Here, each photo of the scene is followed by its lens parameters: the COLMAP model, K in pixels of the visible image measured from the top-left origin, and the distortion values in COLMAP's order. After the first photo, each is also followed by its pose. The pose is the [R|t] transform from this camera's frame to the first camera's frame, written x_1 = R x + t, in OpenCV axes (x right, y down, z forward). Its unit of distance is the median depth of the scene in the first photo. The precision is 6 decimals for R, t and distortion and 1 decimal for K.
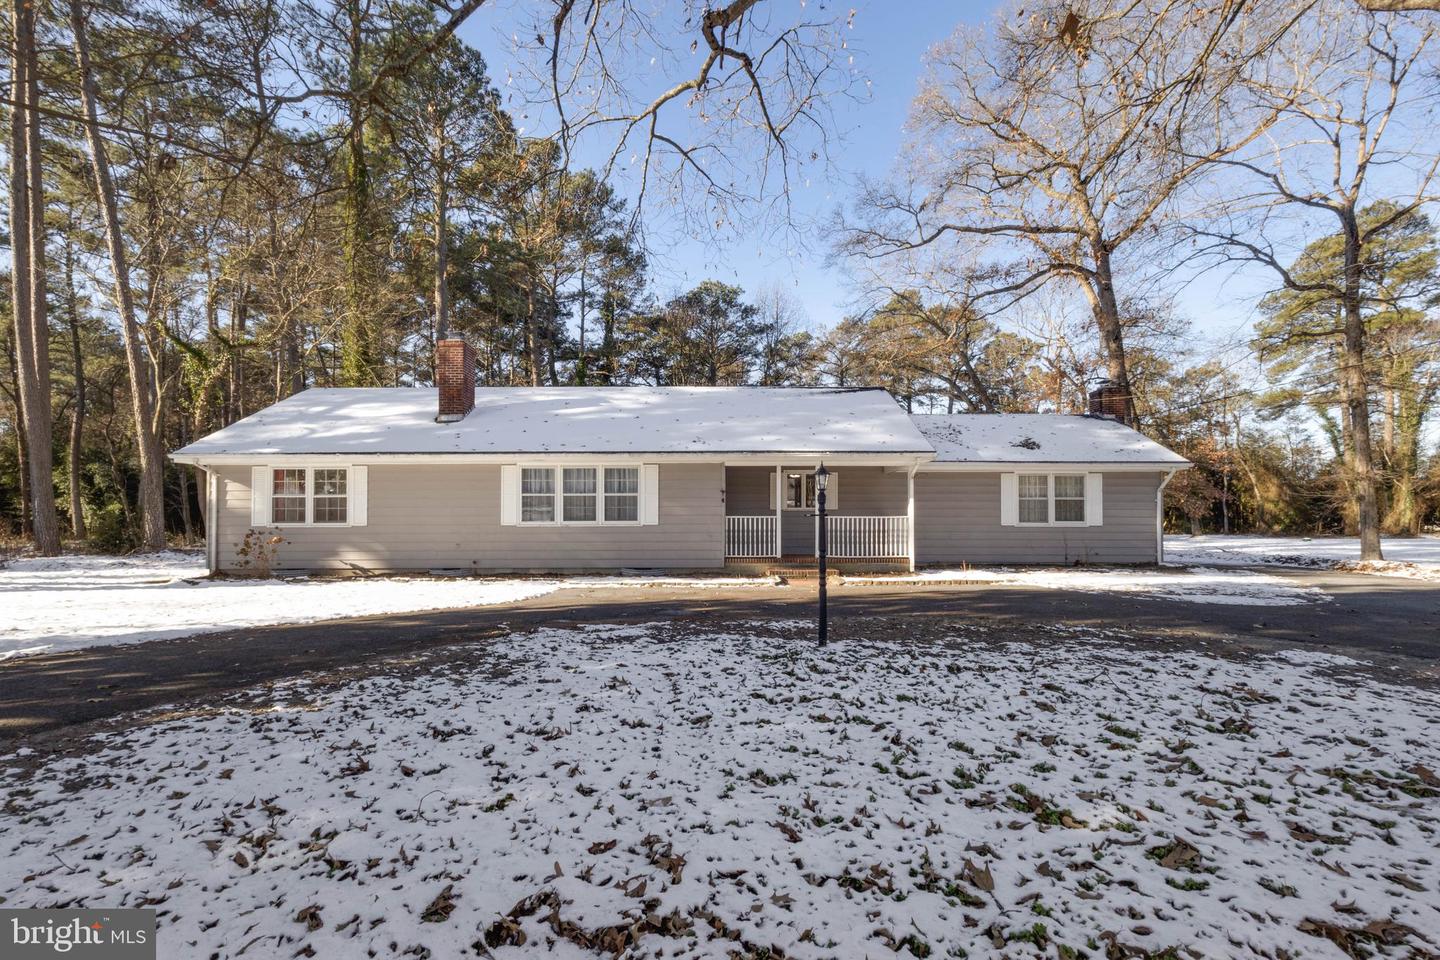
lens RADIAL K [[673.1, 0, 712.3], [0, 673.1, 514.0], [0, 0, 1]] dist [0.004010, 0.004949]
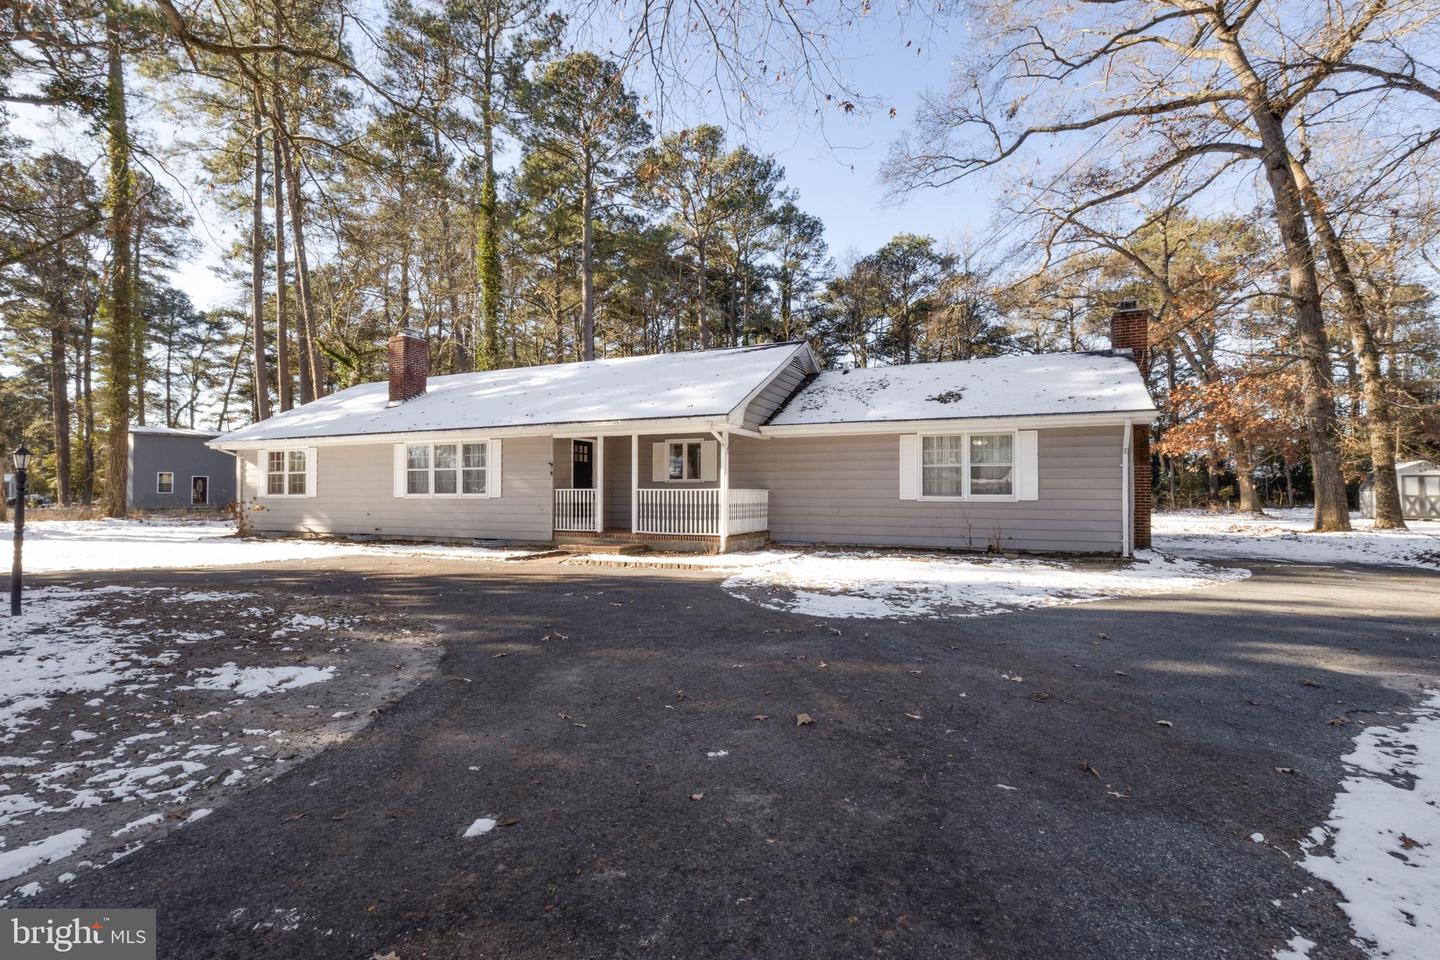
lens RADIAL K [[673.1, 0, 720.5], [0, 673.1, 483.2], [0, 0, 1]] dist [0.004010, 0.004949]
pose [[0.912795, -0.004298, -0.408396, 0.563015], [0.003536, 0.999990, -0.002620, -0.001095], [0.408403, 0.000948, 0.912801, 0.175430]]
